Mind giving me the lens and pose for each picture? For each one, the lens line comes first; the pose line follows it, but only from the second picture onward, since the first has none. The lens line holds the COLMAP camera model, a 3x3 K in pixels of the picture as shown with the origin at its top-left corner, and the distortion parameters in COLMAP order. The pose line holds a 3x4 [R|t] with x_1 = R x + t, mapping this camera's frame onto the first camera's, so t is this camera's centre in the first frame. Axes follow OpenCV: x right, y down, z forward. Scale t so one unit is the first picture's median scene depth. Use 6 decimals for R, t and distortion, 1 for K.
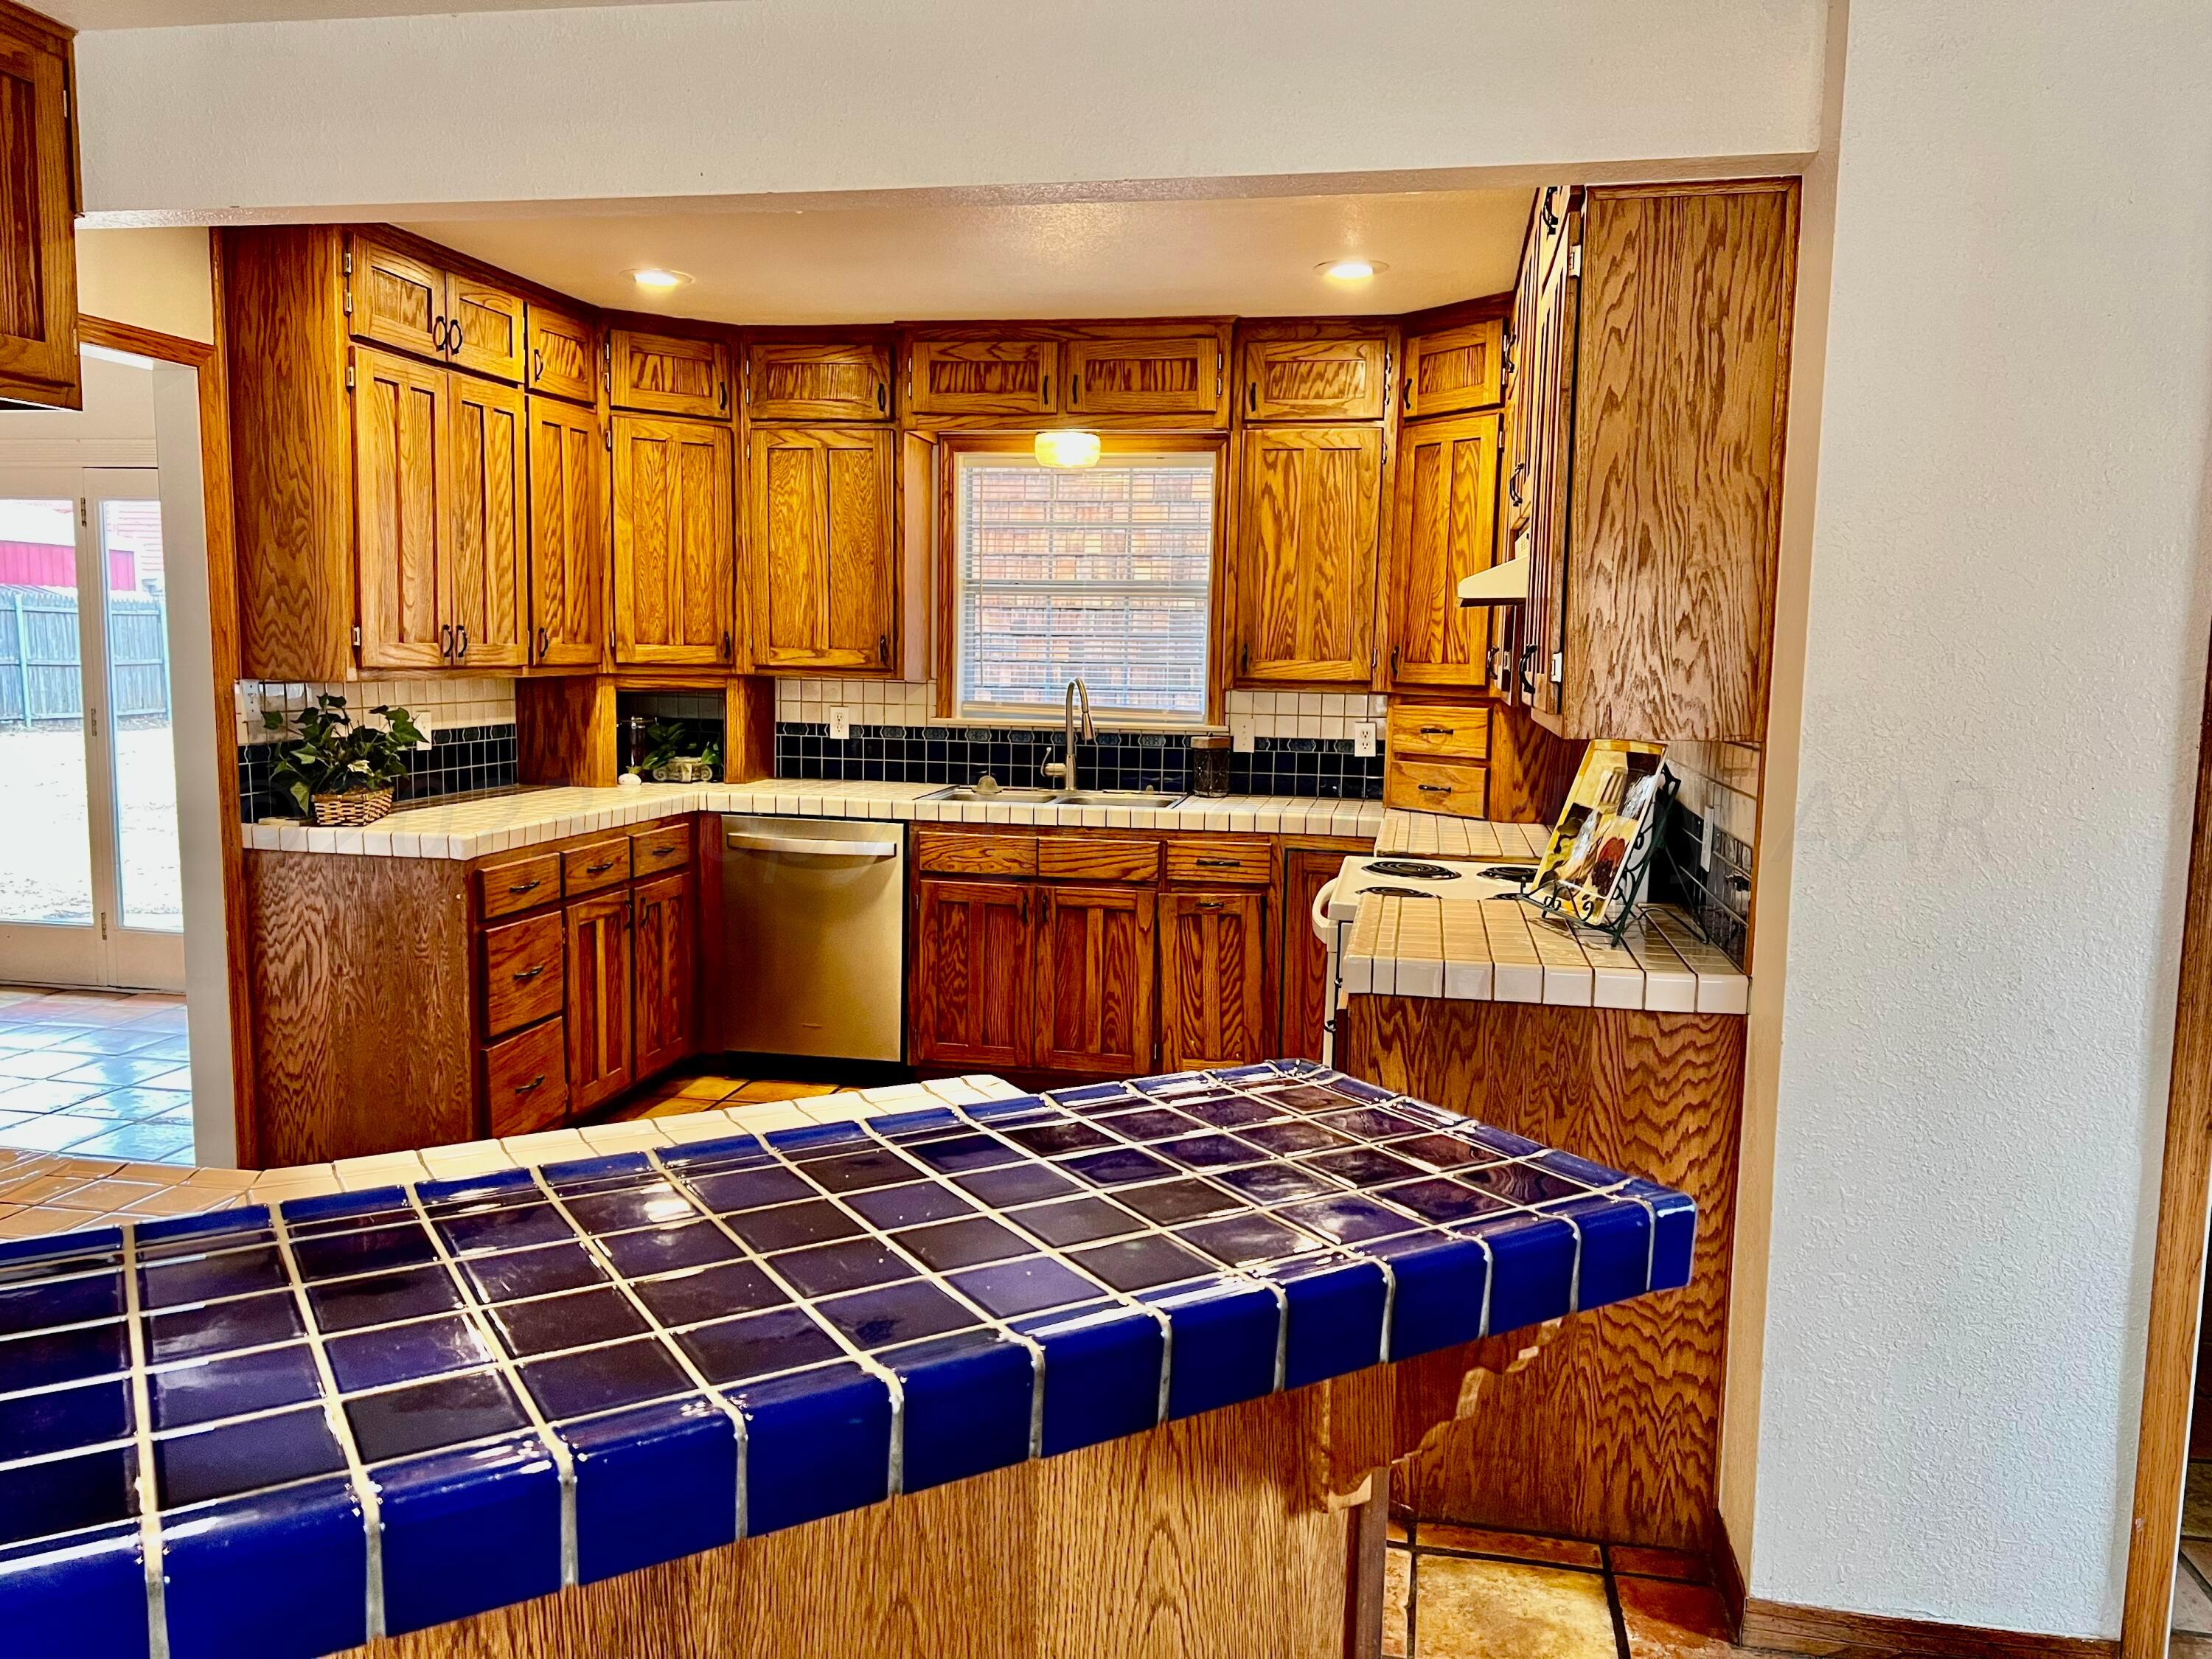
lens RADIAL K [[1615.7, 0, 1106.0], [0, 1615.7, 829.5], [0, 0, 1]] dist [0.060088, 0.000286]
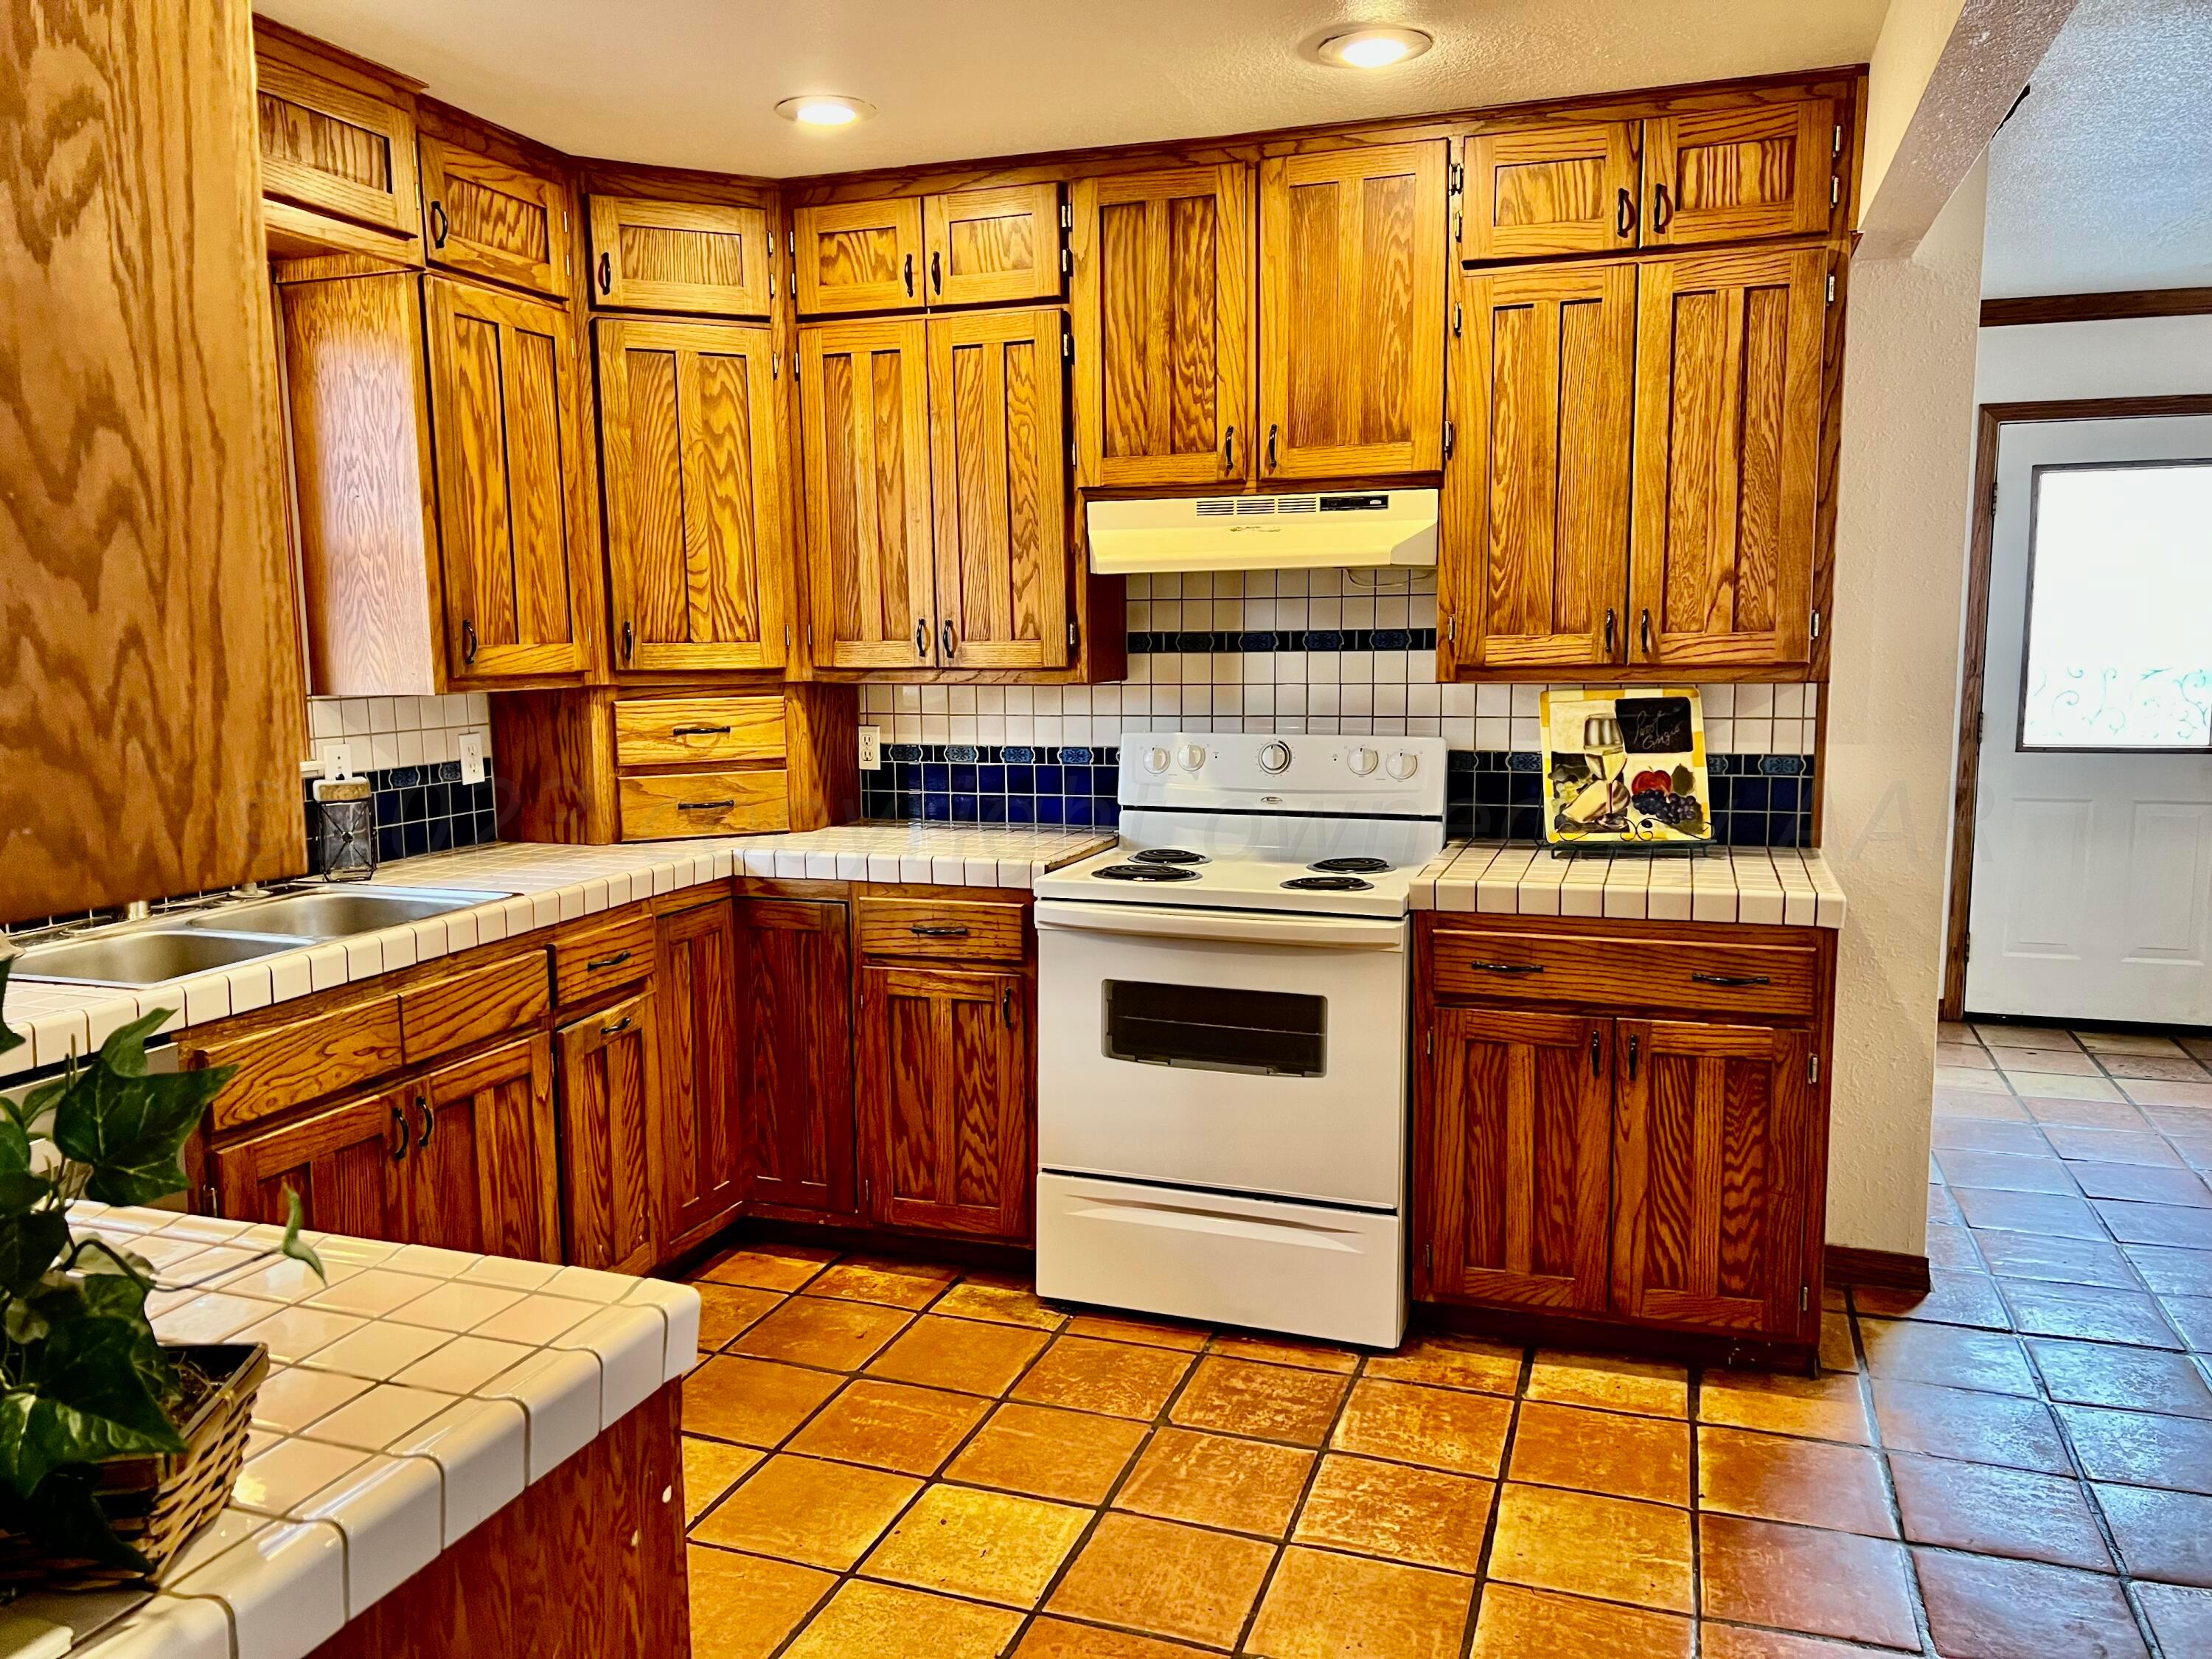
lens RADIAL K [[1650.0, 0, 1106.0], [0, 1650.0, 829.5], [0, 0, 1]] dist [0.004037, 0.003081]
pose [[0.131547, -0.142206, 0.981057, -0.541162], [0.121983, 0.984458, 0.126343, -0.089320], [-0.983776, 0.103052, 0.146849, 0.694813]]
